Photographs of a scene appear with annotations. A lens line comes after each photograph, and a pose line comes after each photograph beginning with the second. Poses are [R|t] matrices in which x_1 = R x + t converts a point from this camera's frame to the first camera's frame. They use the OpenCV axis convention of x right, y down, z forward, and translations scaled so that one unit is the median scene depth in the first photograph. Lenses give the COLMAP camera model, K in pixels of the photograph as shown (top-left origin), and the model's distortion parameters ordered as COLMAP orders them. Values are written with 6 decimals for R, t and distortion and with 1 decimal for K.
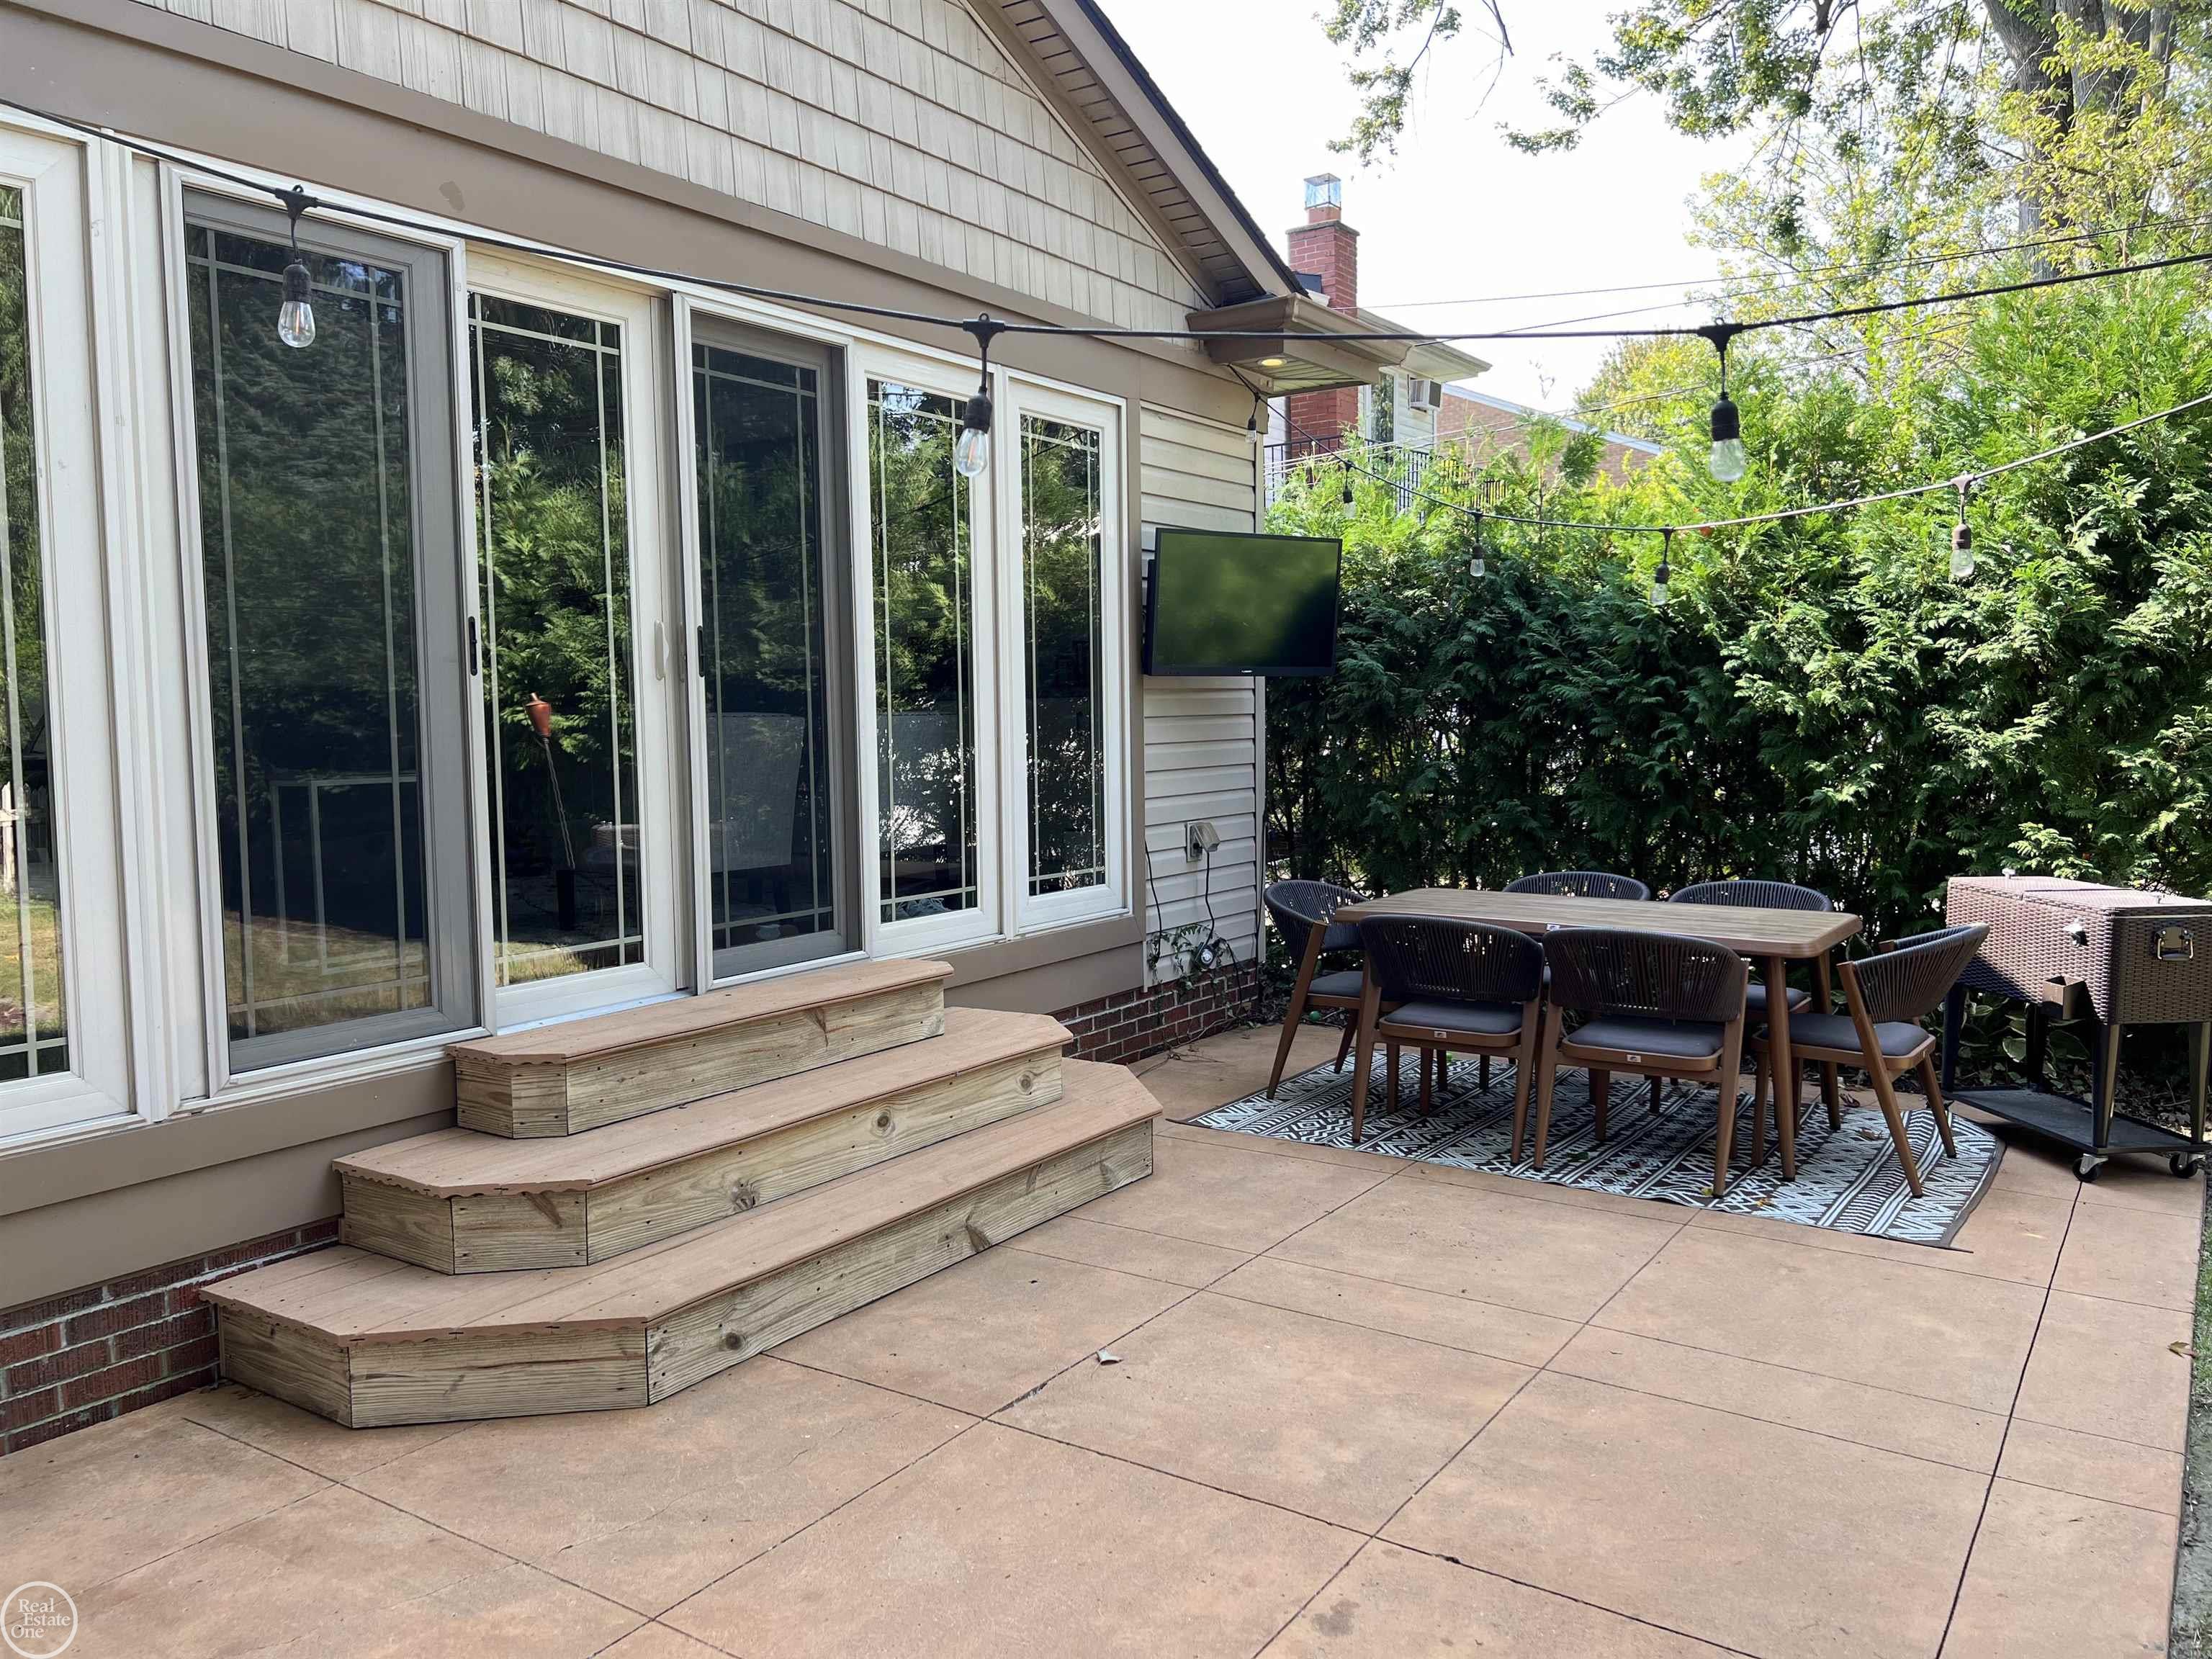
lens RADIAL K [[1651.9, 0, 1114.5], [0, 1651.9, 834.1], [0, 0, 1]] dist [0.058902, -0.060137]
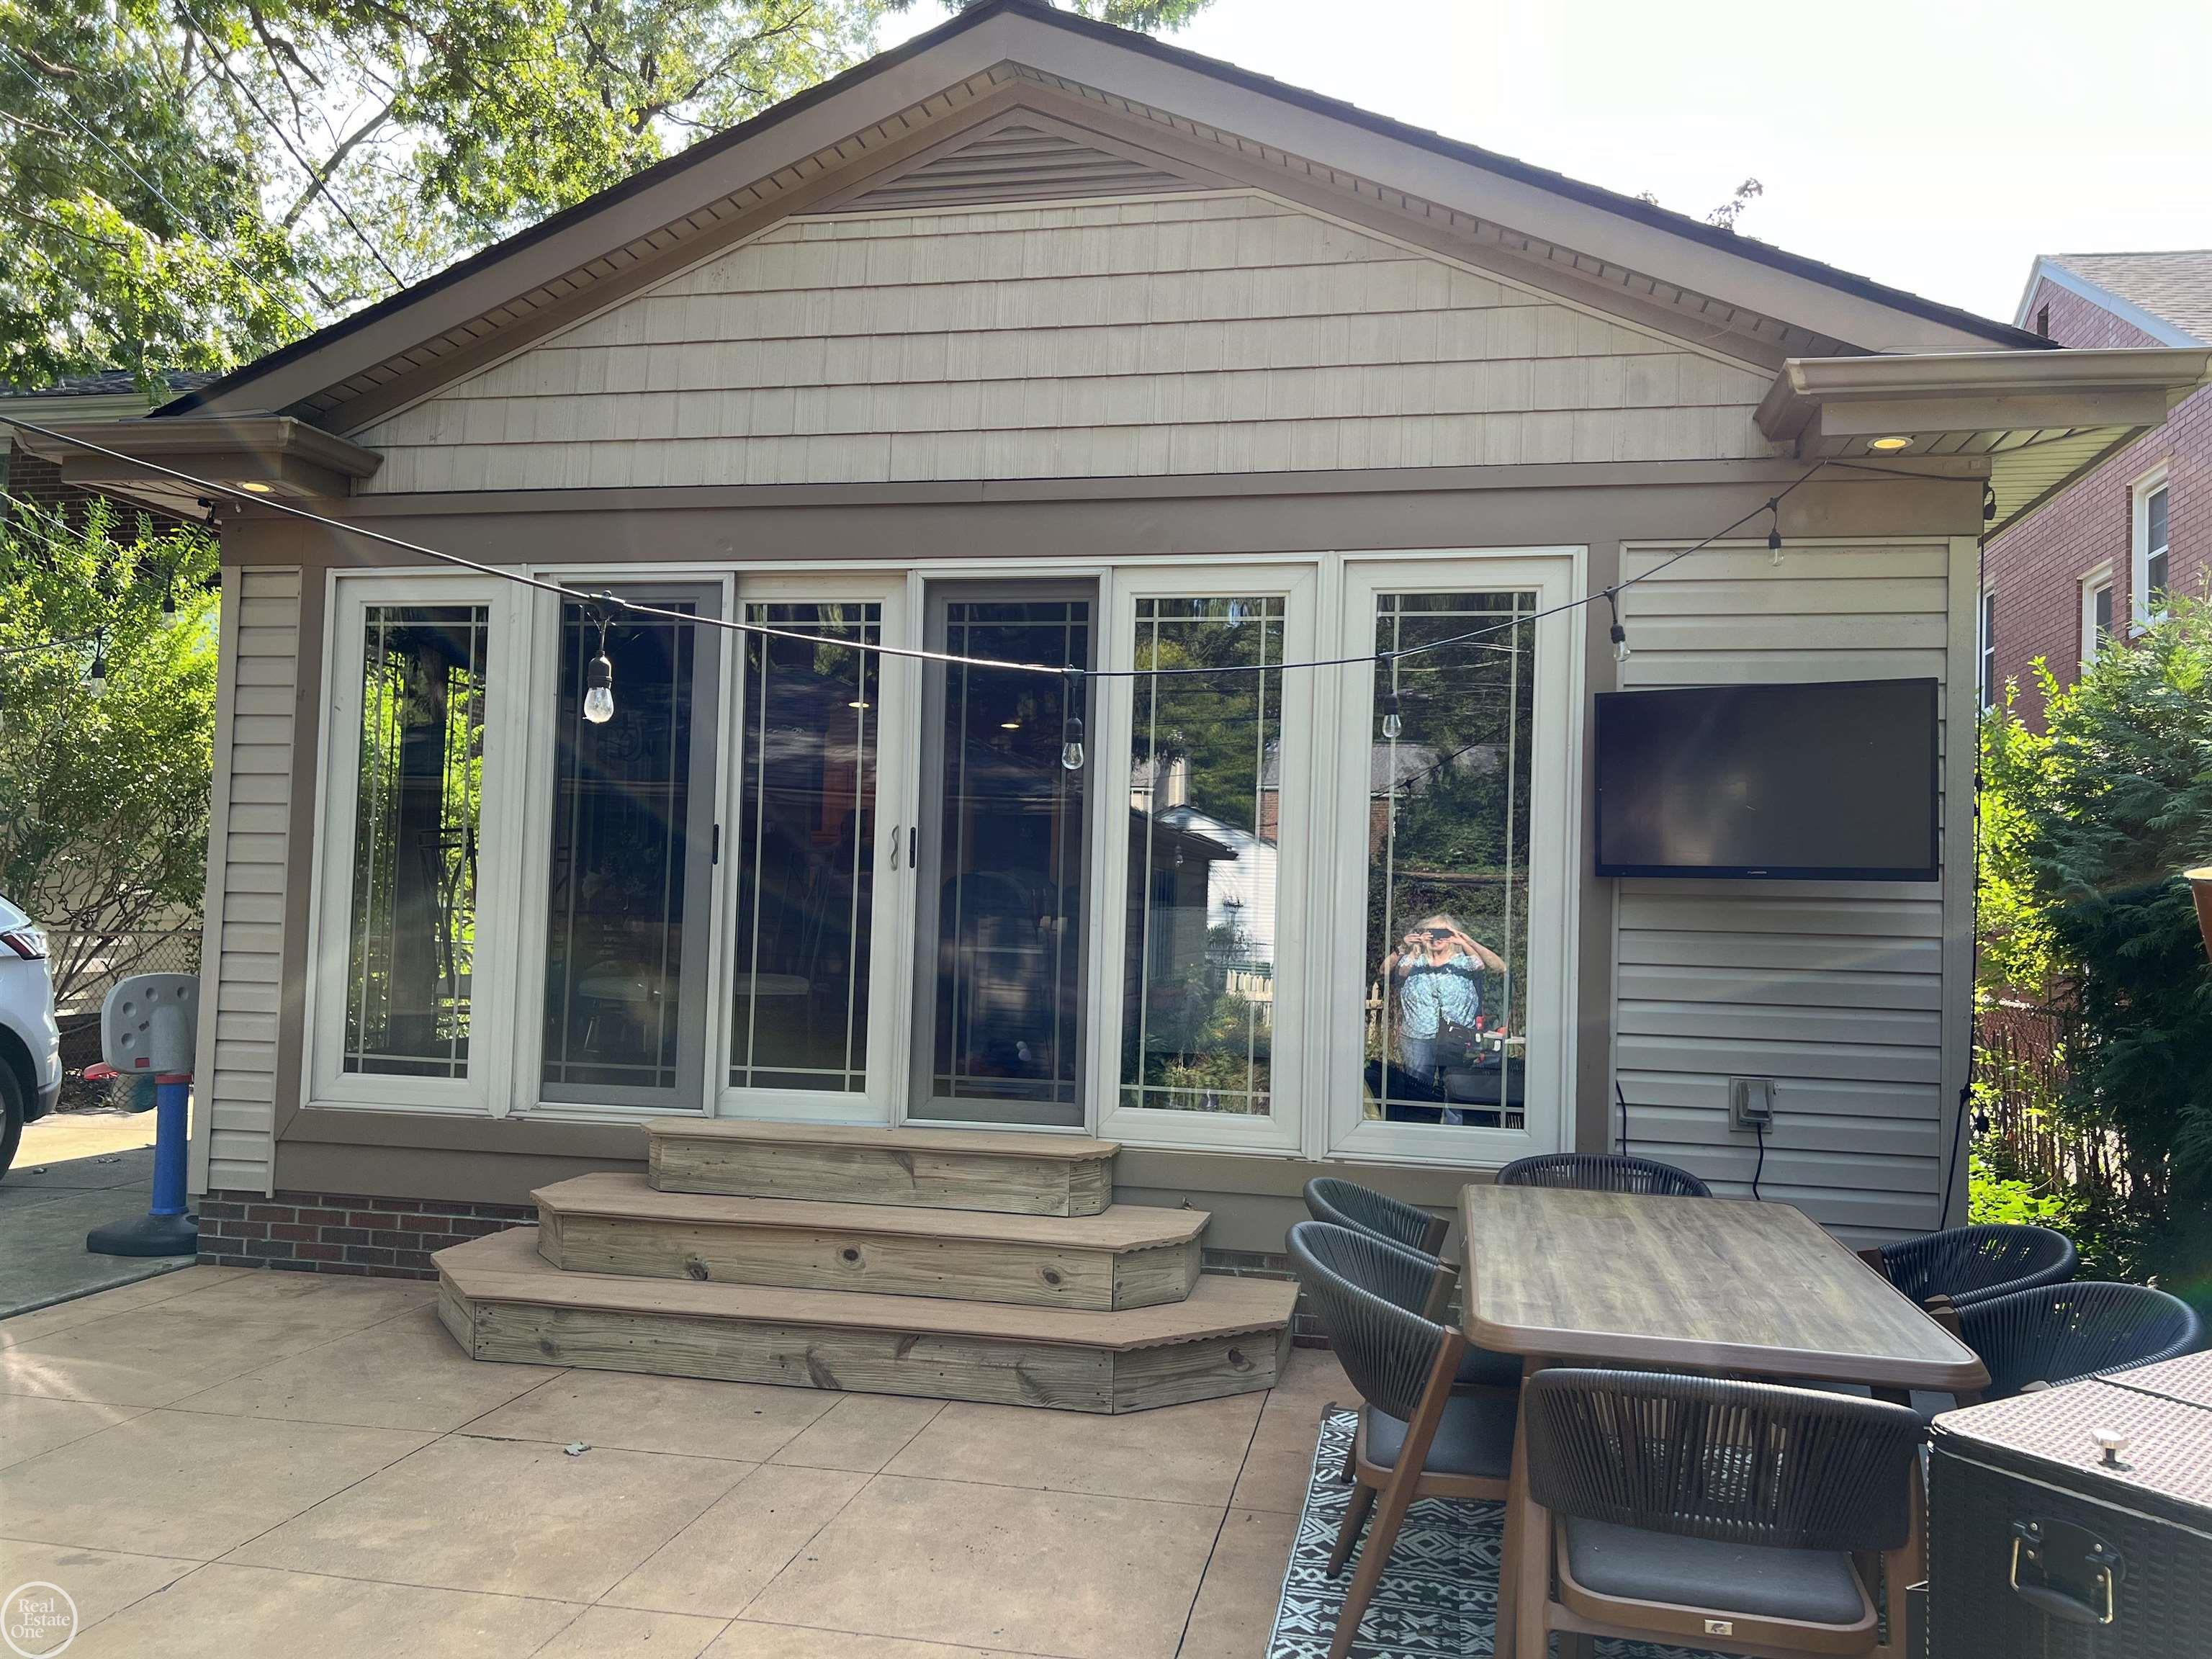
lens RADIAL K [[1669.3, 0, 1096.3], [0, 1669.3, 827.0], [0, 0, 1]] dist [0.034639, -0.032055]
pose [[0.384971, -0.018475, -0.922744, 0.936496], [-0.104007, 0.992562, -0.063264, -0.059900], [0.917050, 0.120327, 0.380186, 0.642591]]
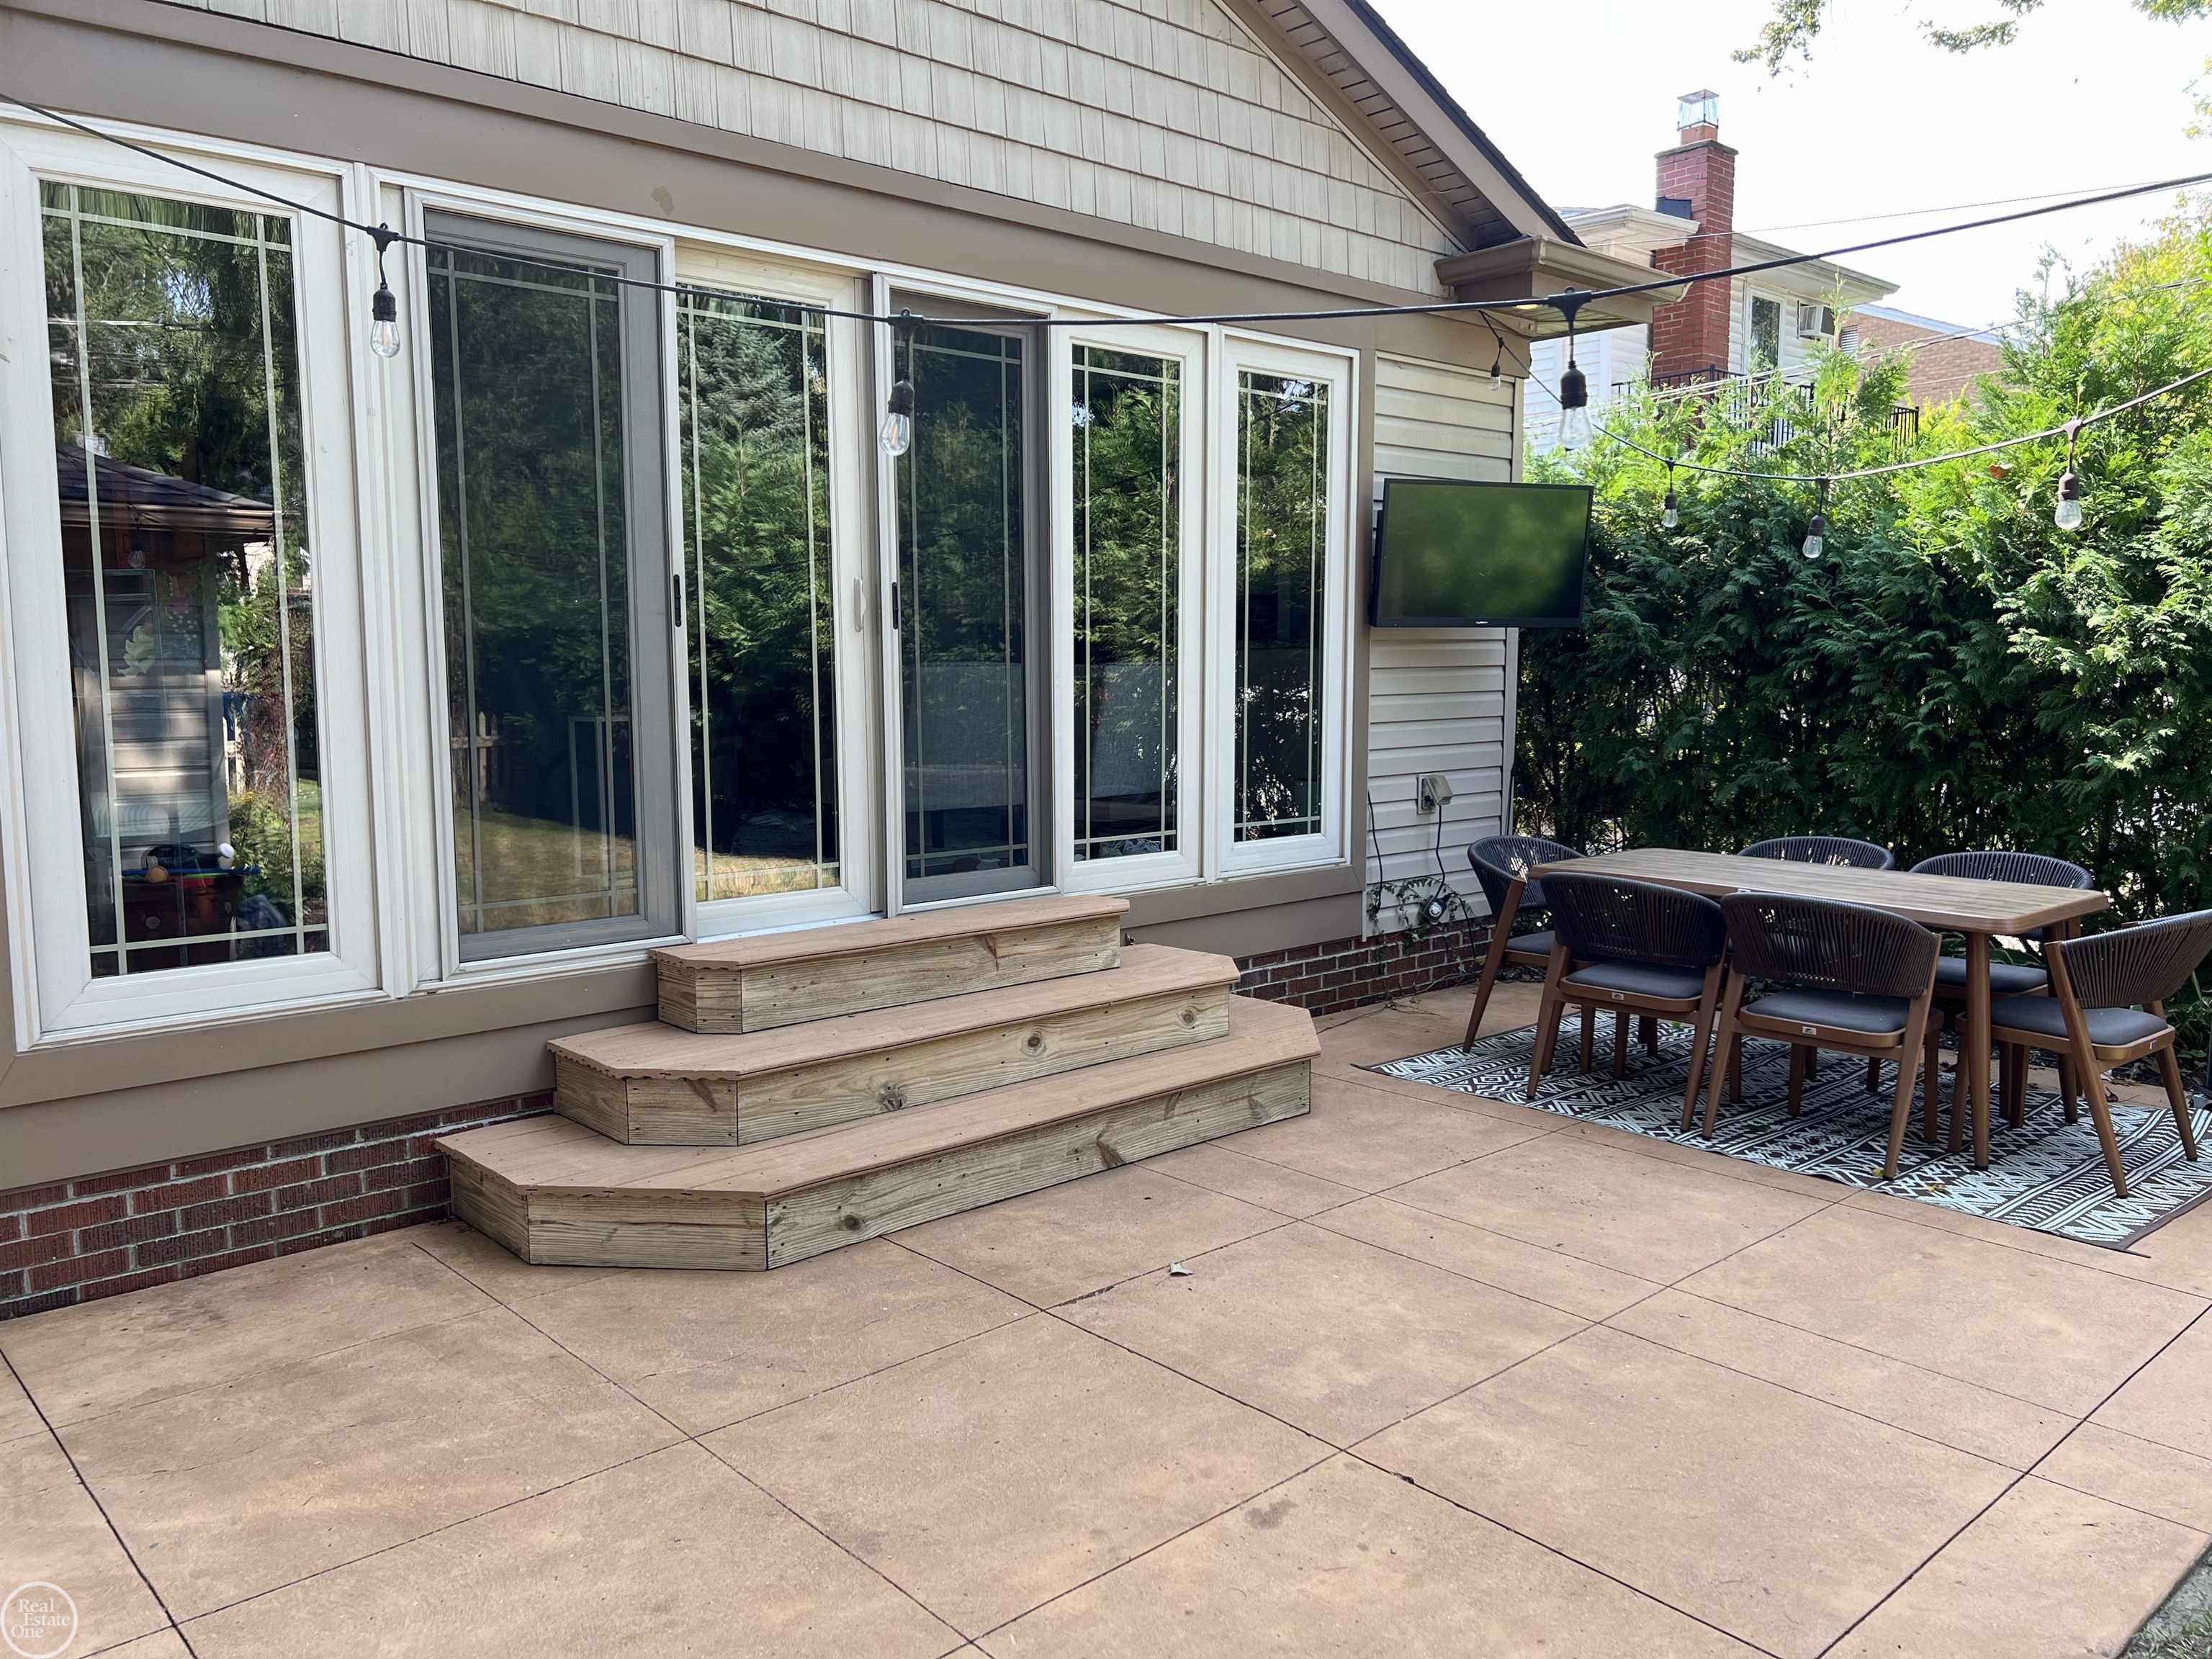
lens RADIAL K [[1651.9, 0, 1114.5], [0, 1651.9, 834.1], [0, 0, 1]] dist [0.058902, -0.060137]
pose [[0.971549, 0.034985, -0.234241, 0.150112], [-0.027645, 0.999021, 0.034545, -0.000593], [0.235220, -0.027087, 0.971565, -0.029004]]
